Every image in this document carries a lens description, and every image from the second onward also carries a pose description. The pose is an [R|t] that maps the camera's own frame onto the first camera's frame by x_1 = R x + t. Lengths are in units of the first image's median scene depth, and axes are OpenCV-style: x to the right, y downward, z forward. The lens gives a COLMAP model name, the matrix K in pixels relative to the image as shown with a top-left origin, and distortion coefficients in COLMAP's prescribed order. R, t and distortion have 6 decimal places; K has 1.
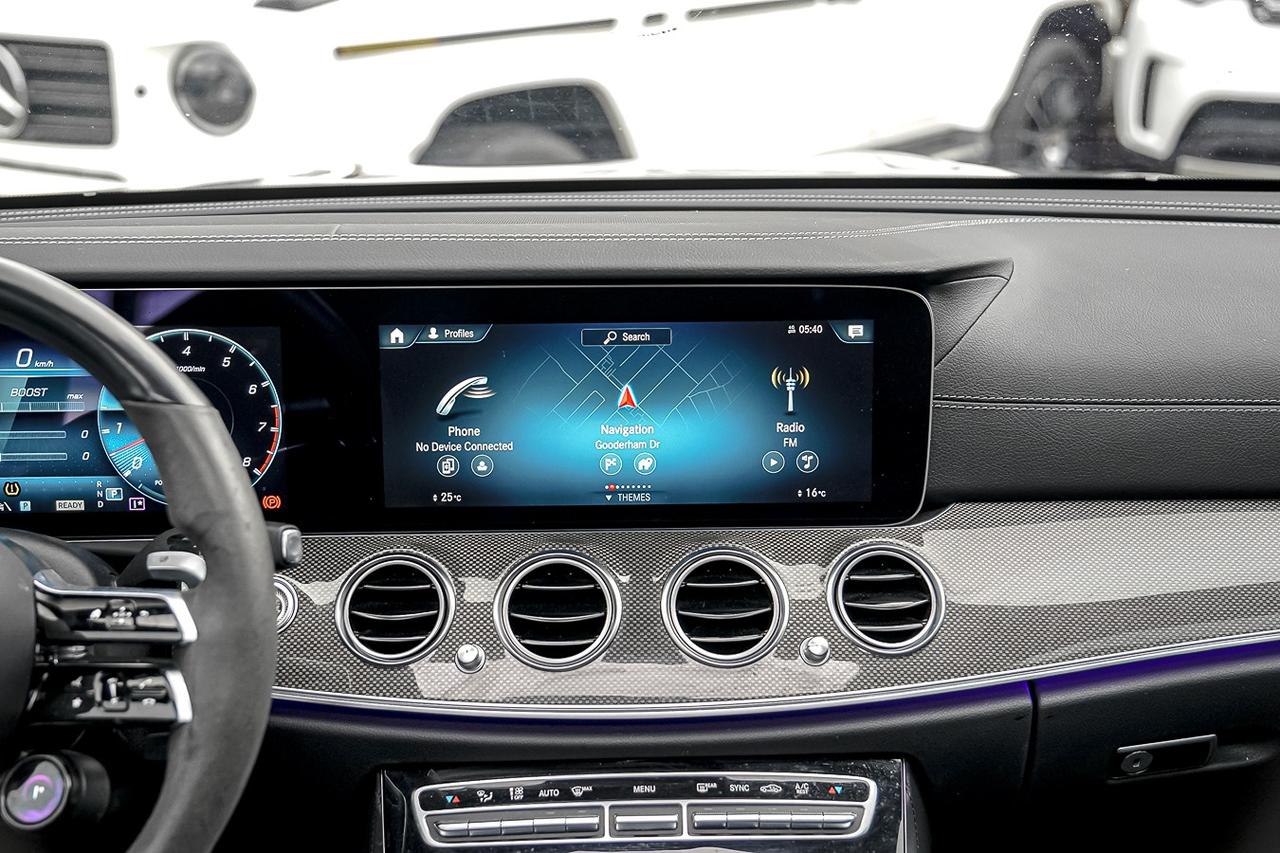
lens RADIAL K [[1839.0, 0, 635.2], [0, 1839.0, 417.5], [0, 0, 1]] dist [0.154809, 0.000000]
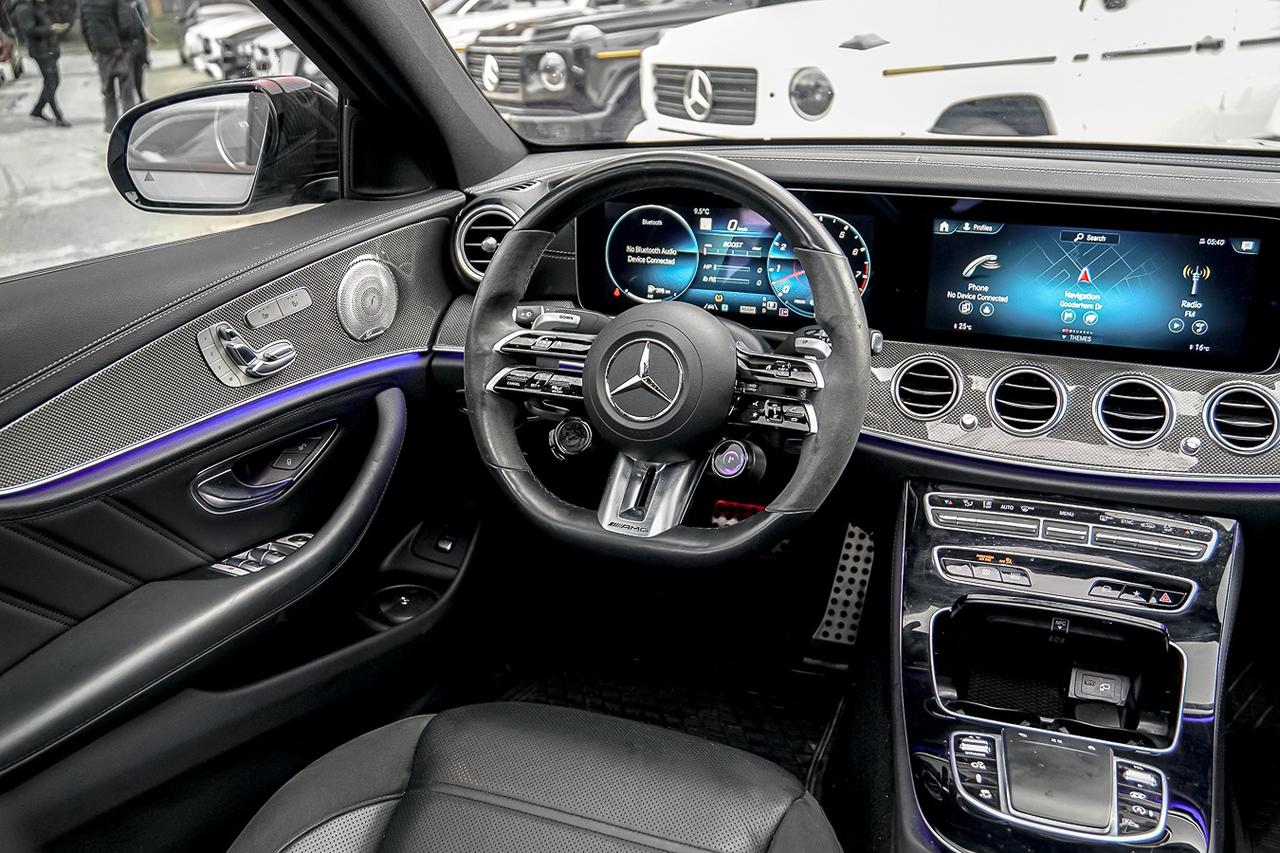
lens RADIAL K [[1046.3, 0, 619.7], [0, 1046.3, 423.8], [0, 0, 1]] dist [-0.124192, 0.086857]
pose [[0.925800, 0.128419, -0.355533, -0.047834], [-0.080618, 0.985964, 0.146203, 0.019355], [0.369318, -0.106693, 0.923158, 0.016156]]
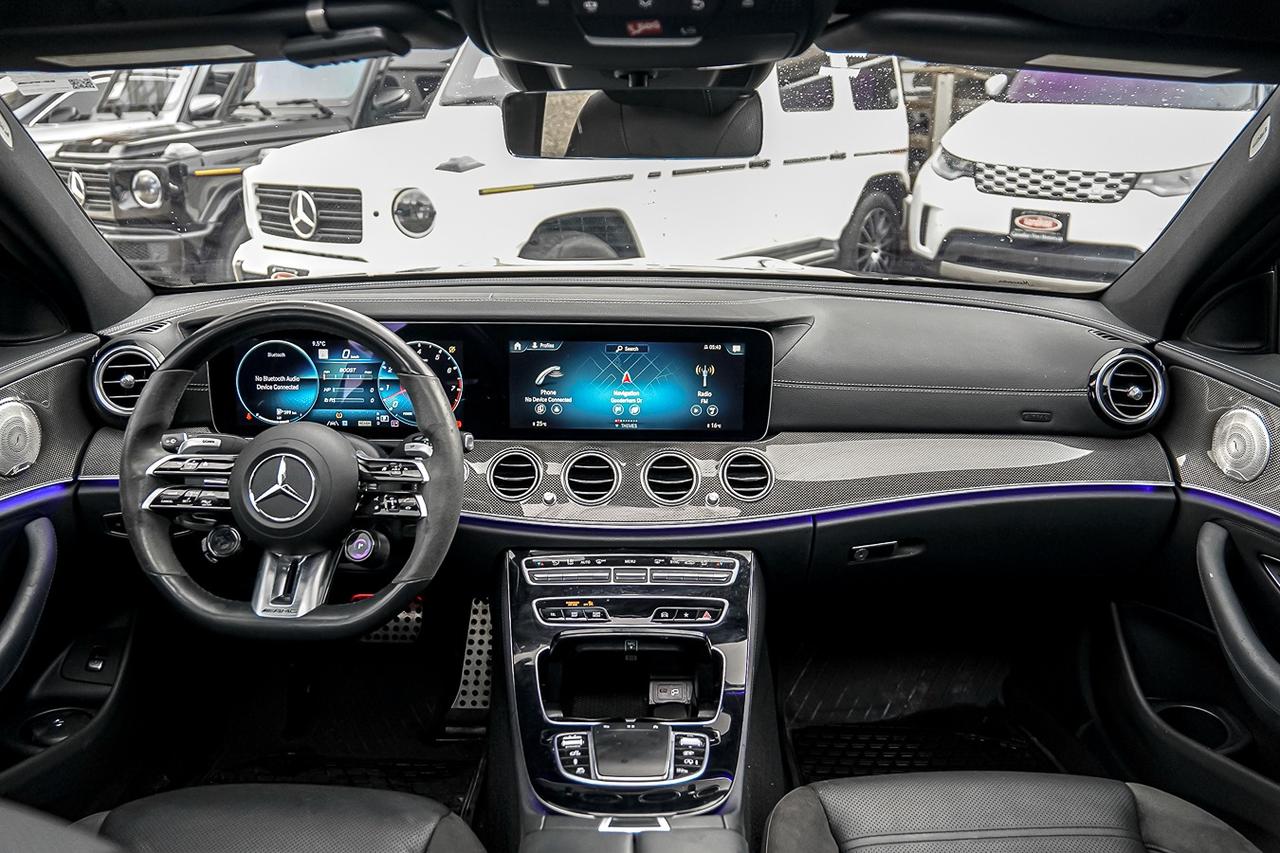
lens RADIAL K [[1046.3, 0, 635.8], [0, 1046.3, 427.9], [0, 0, 1]] dist [-0.124192, 0.086857]
pose [[0.999745, 0.022366, -0.003071, 0.011164], [-0.022264, 0.999296, 0.030195, 0.009964], [0.003744, -0.030119, 0.999539, -0.192079]]
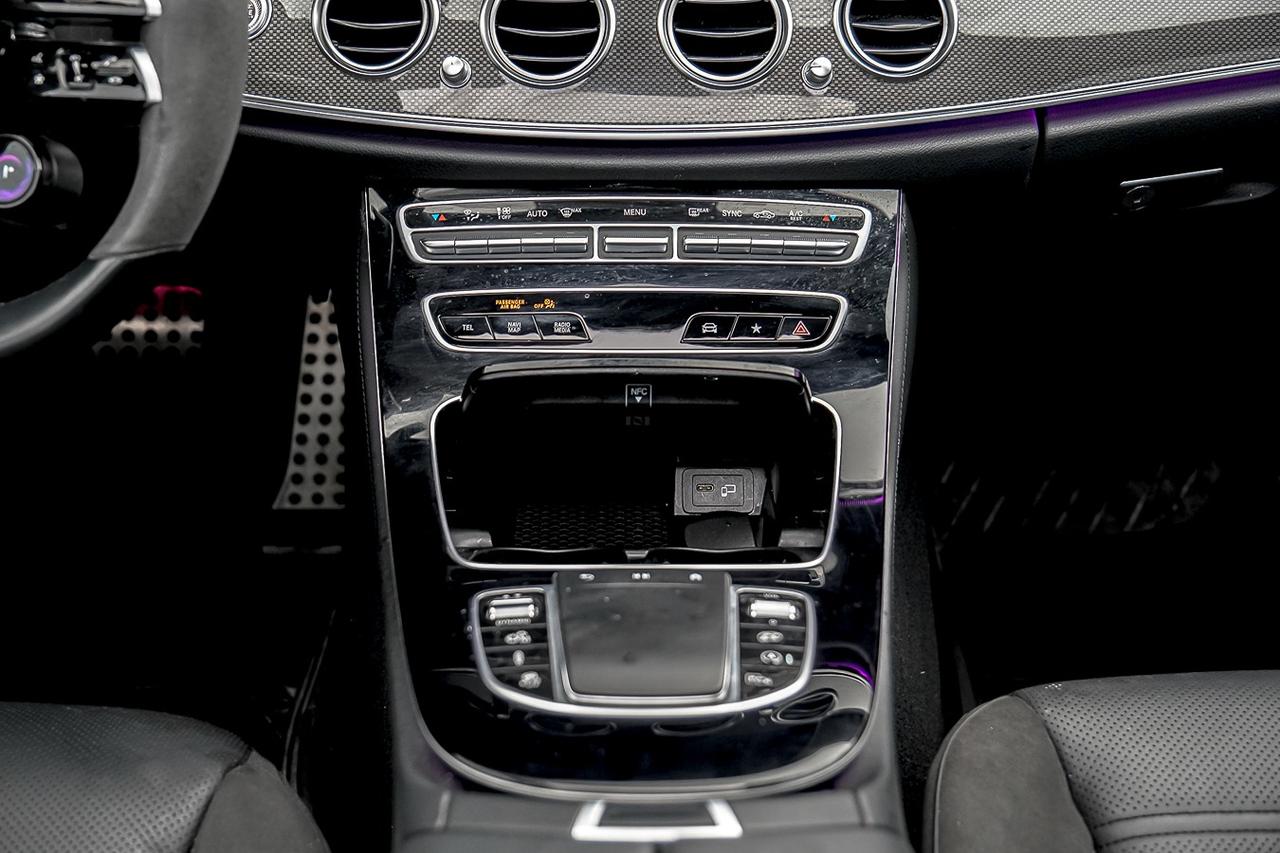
lens RADIAL K [[1839.0, 0, 634.7], [0, 1839.0, 426.9], [0, 0, 1]] dist [0.154809, 0.000000]
pose [[0.999698, 0.023126, 0.008311, -0.000625], [-0.024498, 0.964437, 0.263175, 0.051742], [-0.001930, -0.263299, 0.964712, 0.028584]]
